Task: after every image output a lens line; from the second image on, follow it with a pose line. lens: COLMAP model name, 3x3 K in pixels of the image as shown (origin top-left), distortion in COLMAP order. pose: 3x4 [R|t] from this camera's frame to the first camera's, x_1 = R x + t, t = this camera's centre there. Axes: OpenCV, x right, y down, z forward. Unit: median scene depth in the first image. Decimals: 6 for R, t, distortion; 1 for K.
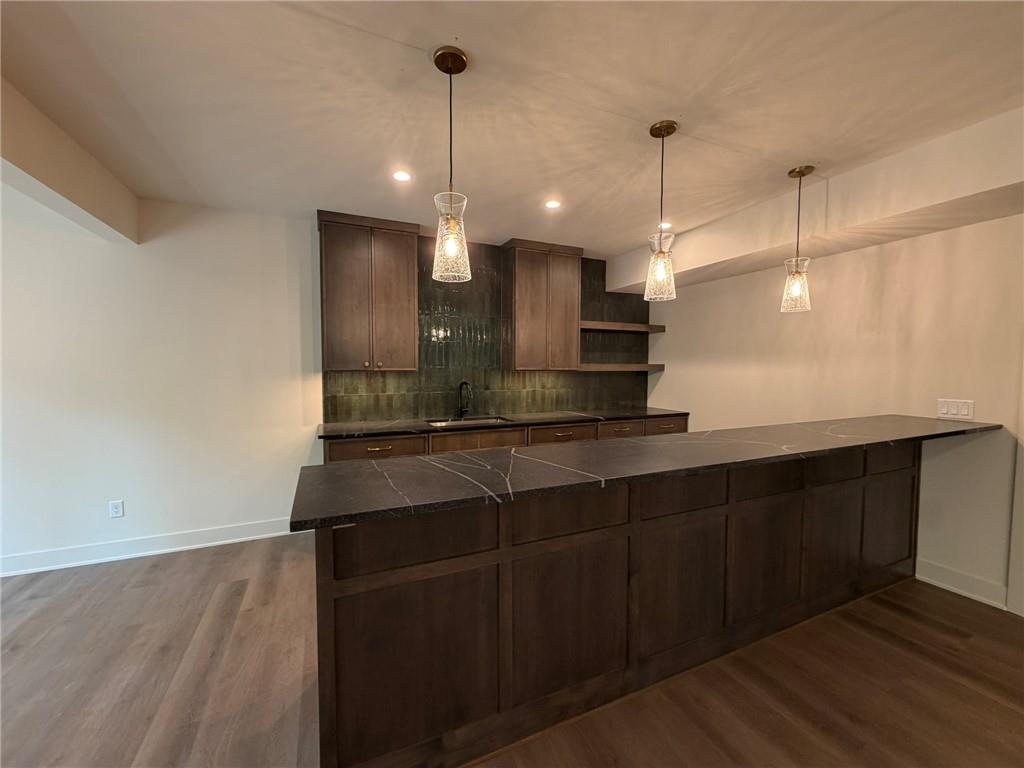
lens RADIAL K [[410.2, 0, 511.3], [0, 410.2, 384.6], [0, 0, 1]] dist [-0.000469, 0.000152]
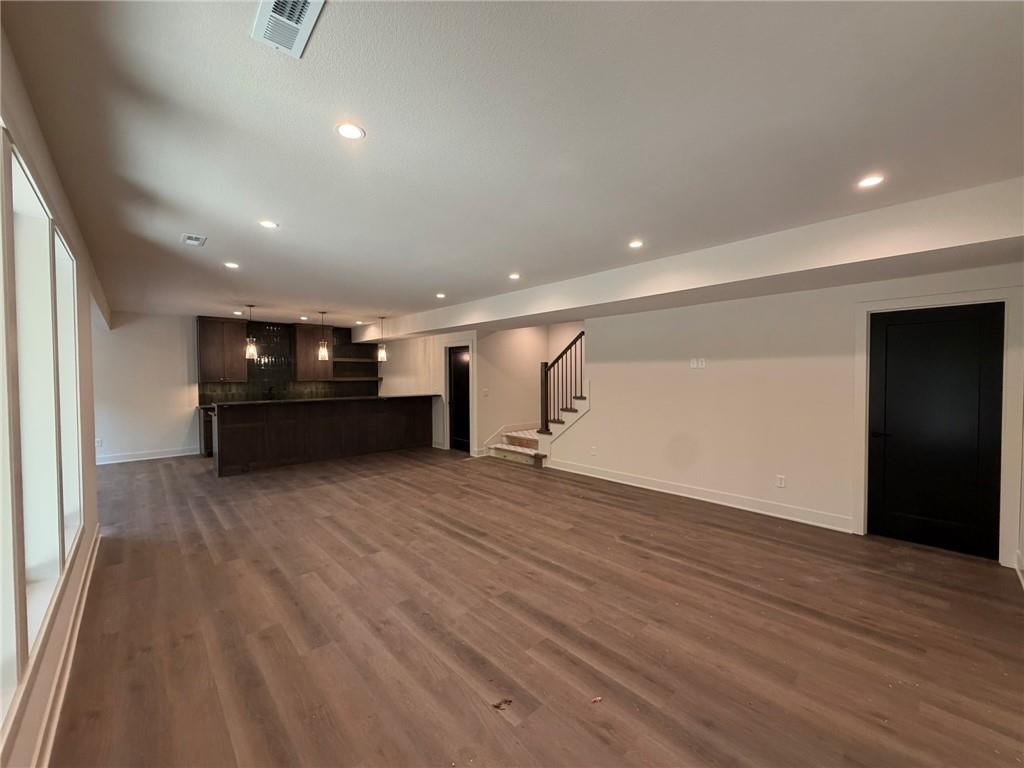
lens RADIAL K [[410.2, 0, 511.3], [0, 410.2, 384.6], [0, 0, 1]] dist [-0.000469, 0.000152]
pose [[0.951199, -0.018056, 0.308049, 0.478339], [0.025551, 0.999467, -0.020315, 0.066868], [-0.307518, 0.027194, 0.951153, -1.661892]]
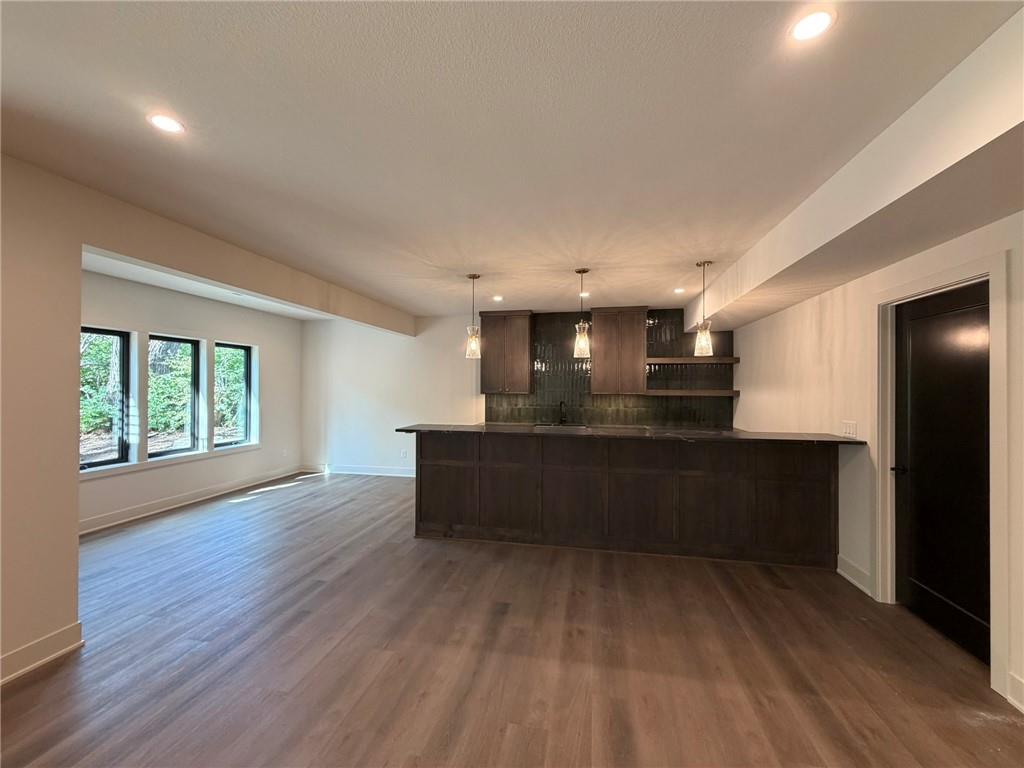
lens RADIAL K [[410.2, 0, 511.3], [0, 410.2, 384.6], [0, 0, 1]] dist [-0.000469, 0.000152]
pose [[0.809676, -0.004533, -0.586859, 0.722367], [-0.028567, 0.998480, -0.047127, 0.010070], [0.586181, 0.054922, 0.808316, -0.431885]]
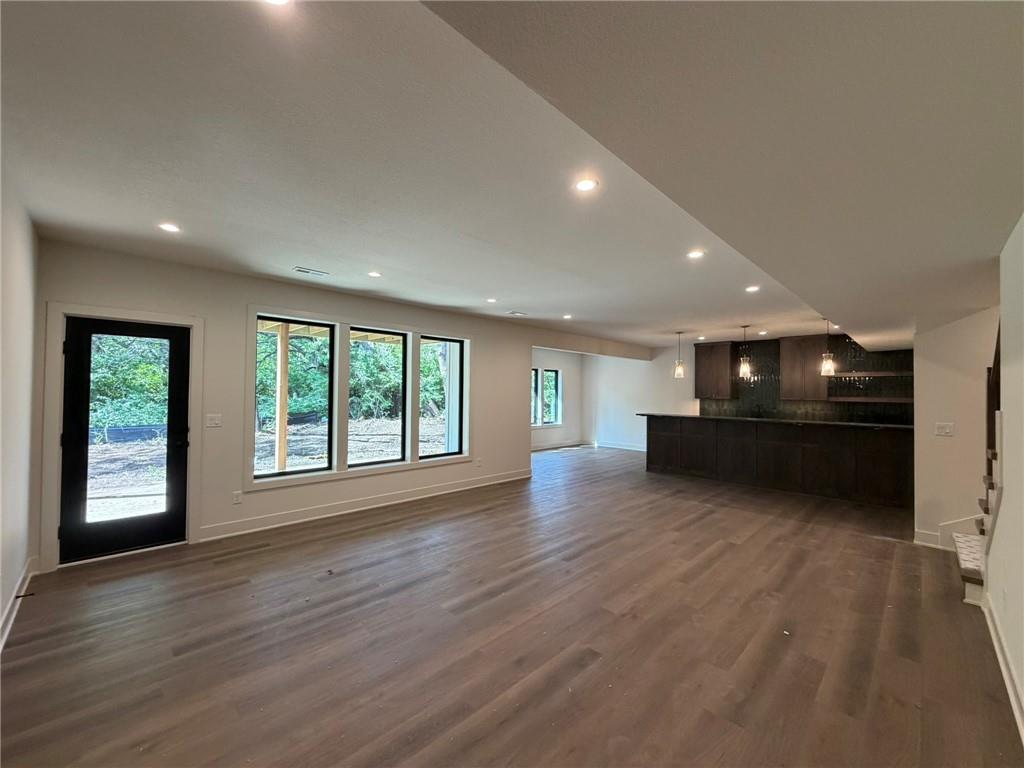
lens RADIAL K [[410.2, 0, 511.3], [0, 410.2, 384.6], [0, 0, 1]] dist [-0.000469, 0.000152]
pose [[0.345645, -0.015820, -0.938232, 1.655019], [-0.056430, 0.997698, -0.037612, 0.049255], [0.936667, 0.065945, 0.343957, -1.108168]]
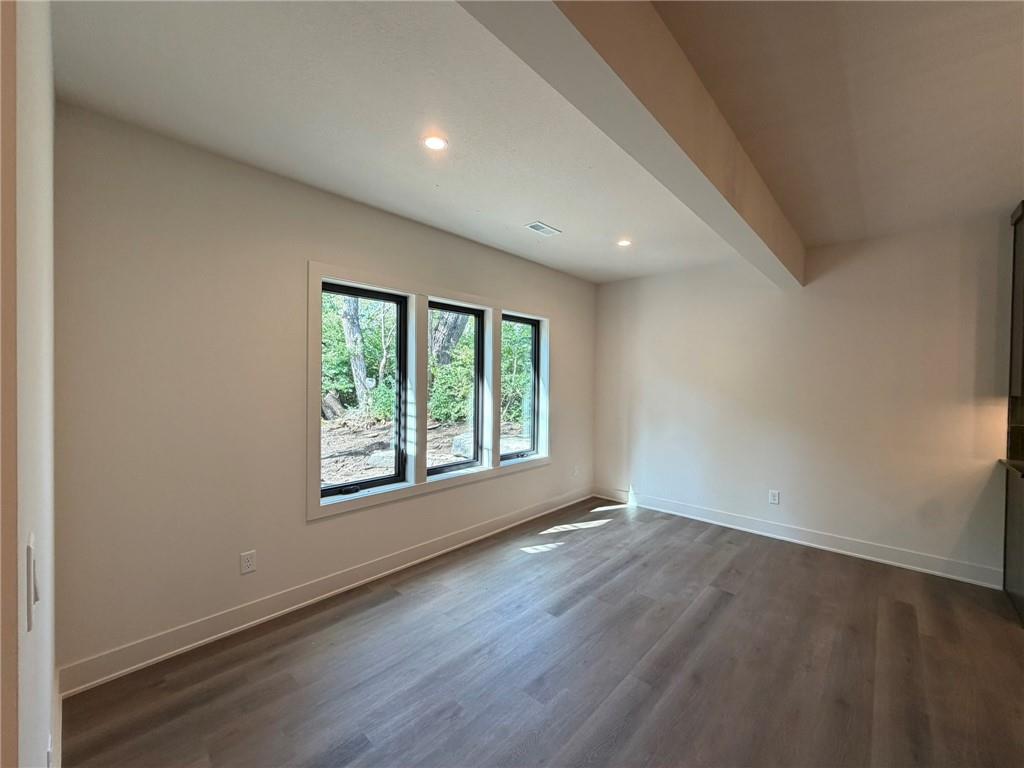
lens RADIAL K [[410.2, 0, 511.3], [0, 410.2, 384.6], [0, 0, 1]] dist [-0.000469, 0.000152]
pose [[0.387197, 0.014996, -0.921875, -0.092638], [-0.055770, 0.998418, -0.007182, 0.007270], [0.920309, 0.054194, 0.387420, -0.227969]]
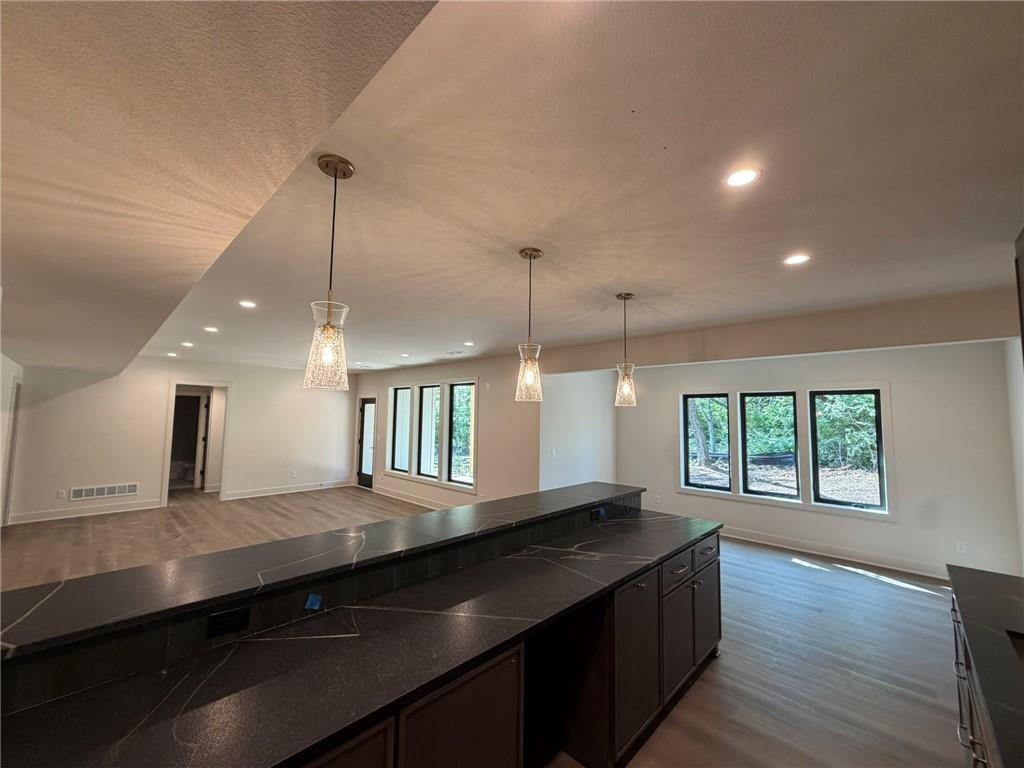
lens RADIAL K [[410.2, 0, 511.3], [0, 410.2, 384.6], [0, 0, 1]] dist [-0.000469, 0.000152]
pose [[-0.931154, -0.046808, -0.361609, 0.476144], [-0.037029, 0.998738, -0.033929, -0.126747], [0.362740, -0.018203, -0.931712, 1.187233]]
